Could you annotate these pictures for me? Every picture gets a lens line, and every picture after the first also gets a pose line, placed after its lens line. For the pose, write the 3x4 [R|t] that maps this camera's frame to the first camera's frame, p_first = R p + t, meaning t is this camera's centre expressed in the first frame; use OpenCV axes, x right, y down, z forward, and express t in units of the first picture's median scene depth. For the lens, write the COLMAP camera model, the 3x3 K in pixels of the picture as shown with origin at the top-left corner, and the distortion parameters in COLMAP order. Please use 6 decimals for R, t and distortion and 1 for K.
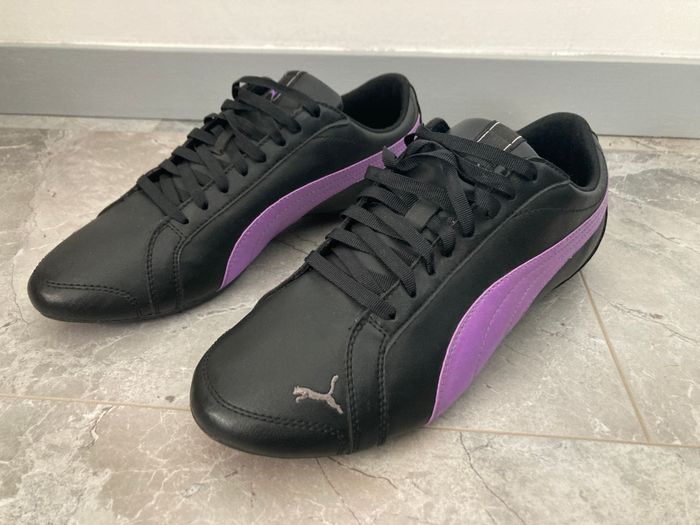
lens RADIAL K [[585.6, 0, 345.1], [0, 585.6, 261.2], [0, 0, 1]] dist [-0.000009, 0.007462]
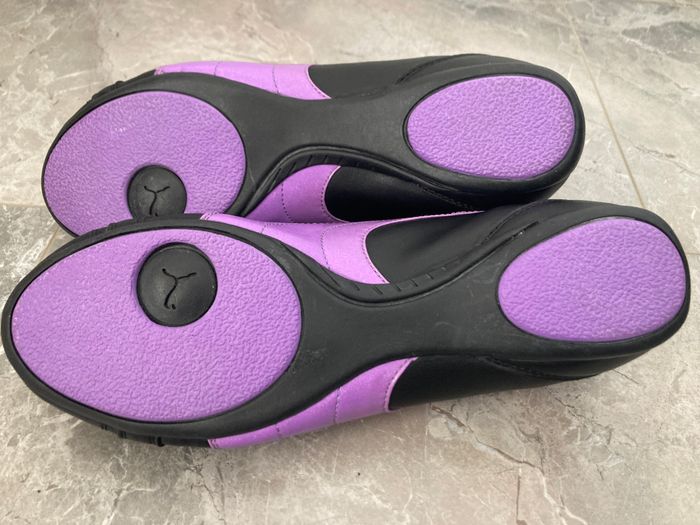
lens RADIAL K [[585.6, 0, 343.8], [0, 585.6, 264.3], [0, 0, 1]] dist [-0.000009, 0.007462]
pose [[0.998548, 0.001361, 0.053852, -0.213197], [-0.015344, 0.965456, 0.260114, 0.005542], [-0.051637, -0.260563, 0.964075, -0.195316]]
